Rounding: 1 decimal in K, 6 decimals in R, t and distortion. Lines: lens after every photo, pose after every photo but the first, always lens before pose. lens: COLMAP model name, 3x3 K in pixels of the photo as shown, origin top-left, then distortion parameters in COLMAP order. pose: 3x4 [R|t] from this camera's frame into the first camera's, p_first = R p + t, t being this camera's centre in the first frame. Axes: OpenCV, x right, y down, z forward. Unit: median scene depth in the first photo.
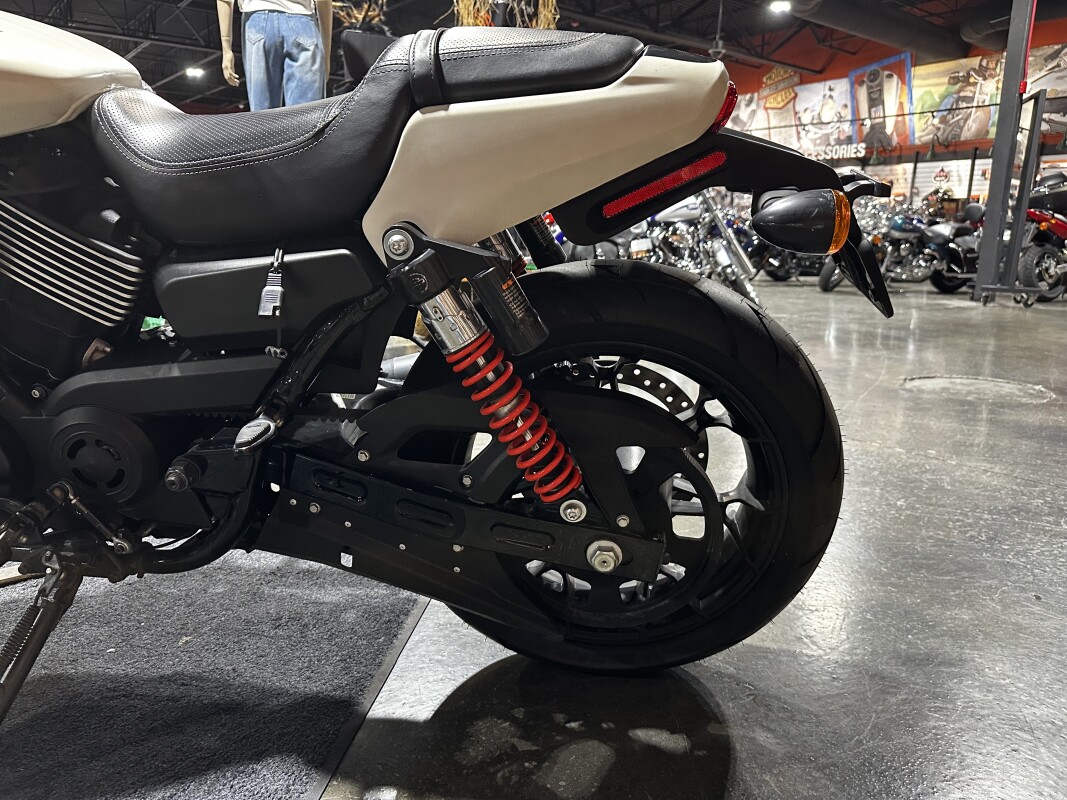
lens RADIAL K [[758.9, 0, 529.5], [0, 758.9, 393.4], [0, 0, 1]] dist [-0.005642, -0.002253]
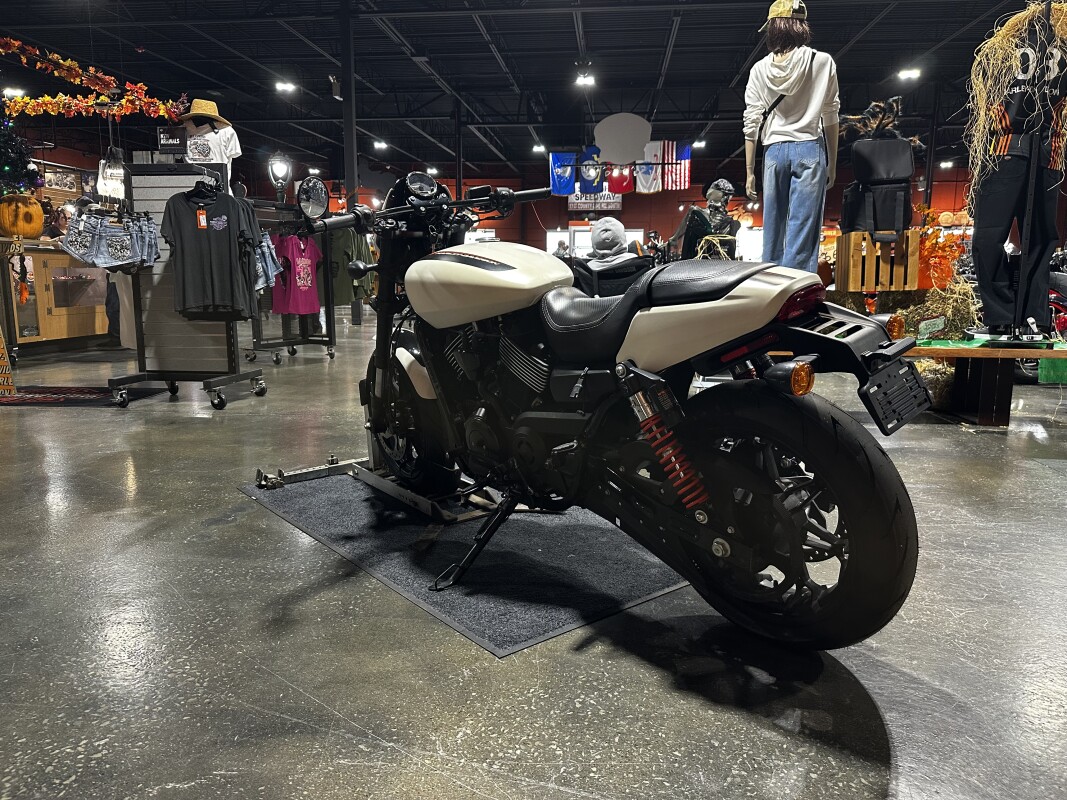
lens RADIAL K [[764.7, 0, 522.0], [0, 764.7, 387.6], [0, 0, 1]] dist [0.000895, -0.002580]
pose [[0.708130, 0.096821, -0.699412, 0.290587], [-0.140041, 0.990134, -0.004720, -0.024845], [0.692055, 0.101289, 0.714703, -0.190727]]
